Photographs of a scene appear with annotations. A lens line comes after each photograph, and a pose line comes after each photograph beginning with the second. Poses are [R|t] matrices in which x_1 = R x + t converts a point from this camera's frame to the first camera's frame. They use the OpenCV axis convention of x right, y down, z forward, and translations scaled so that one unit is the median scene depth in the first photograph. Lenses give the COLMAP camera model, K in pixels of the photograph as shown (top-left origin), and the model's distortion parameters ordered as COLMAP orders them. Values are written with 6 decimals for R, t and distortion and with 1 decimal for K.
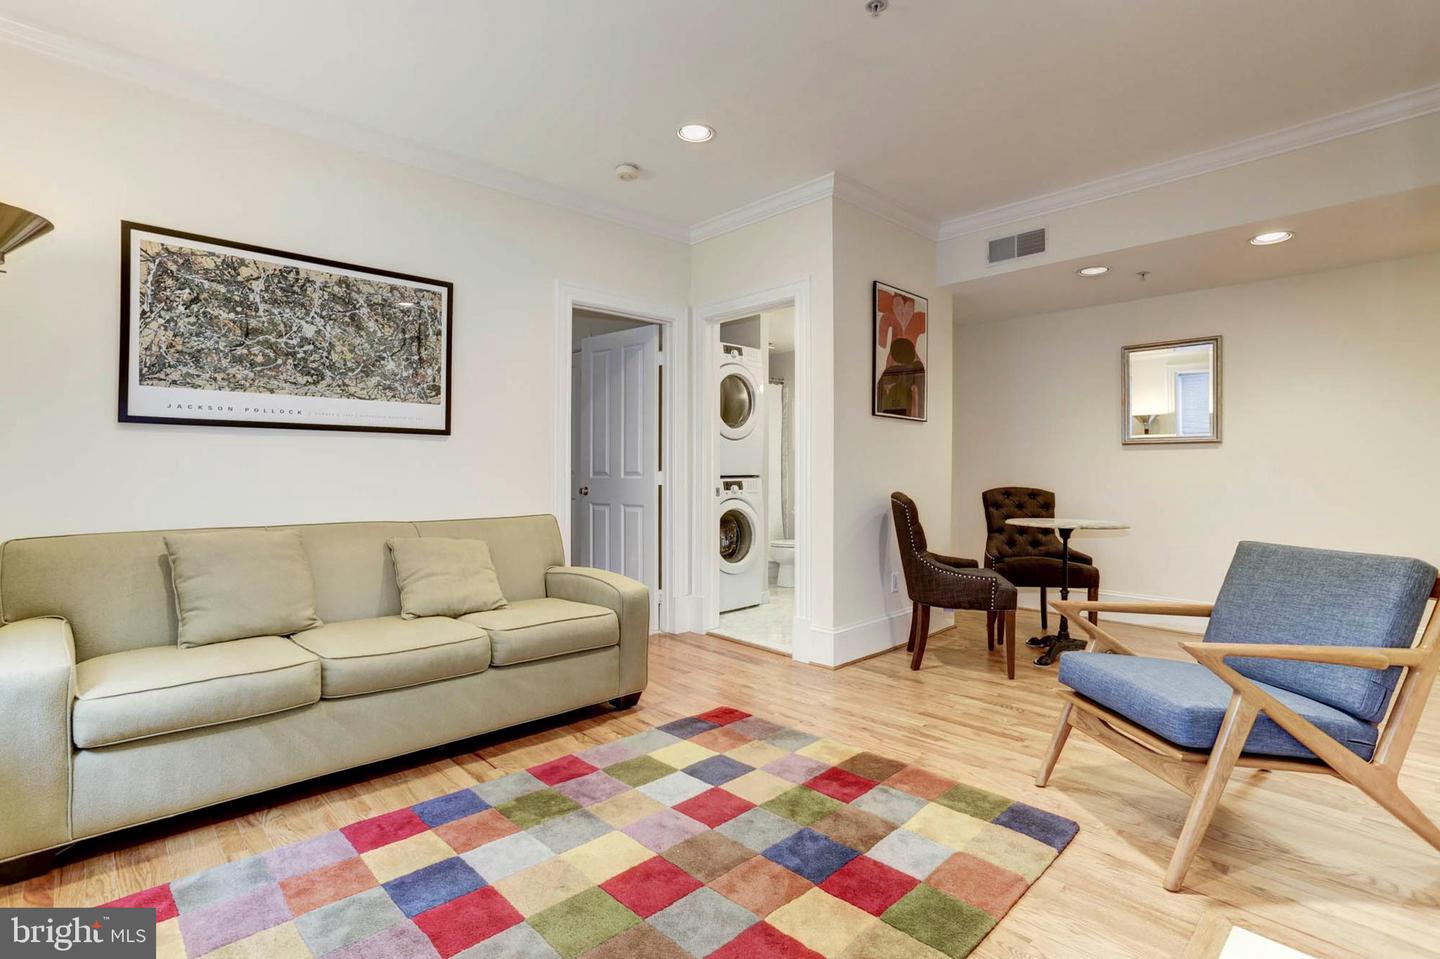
lens RADIAL K [[710.2, 0, 733.9], [0, 710.2, 462.3], [0, 0, 1]] dist [-0.051015, 0.024199]
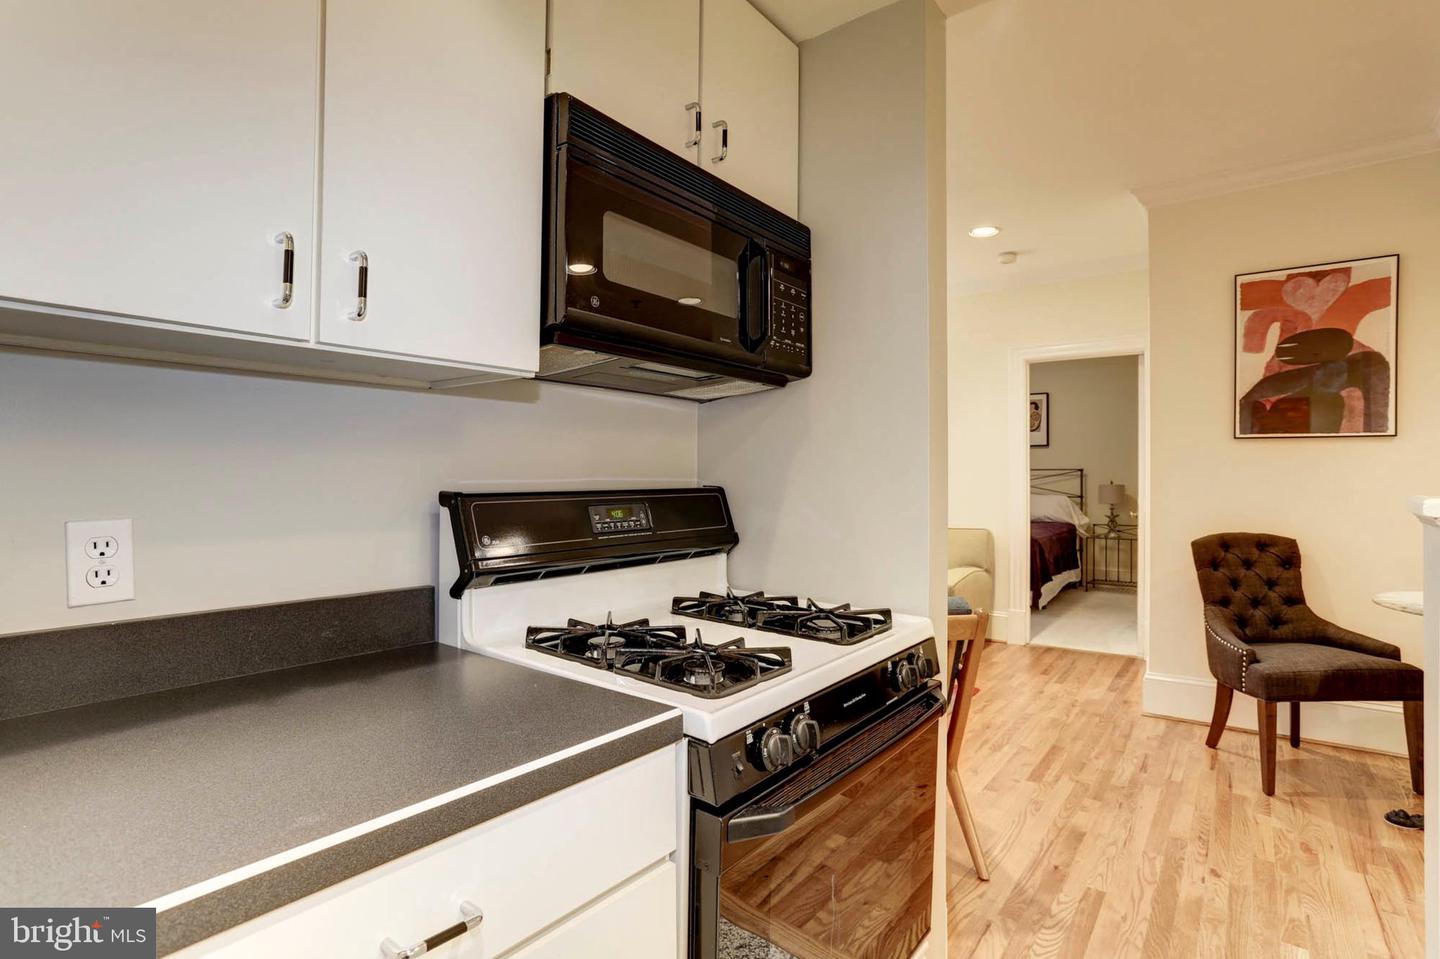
lens RADIAL K [[710.2, 0, 727.3], [0, 710.2, 472.0], [0, 0, 1]] dist [-0.051015, 0.024199]
pose [[0.153877, -0.011890, -0.988018, 1.218137], [0.010578, 0.999890, -0.010385, -0.033693], [0.988033, -0.008854, 0.153986, 0.386872]]
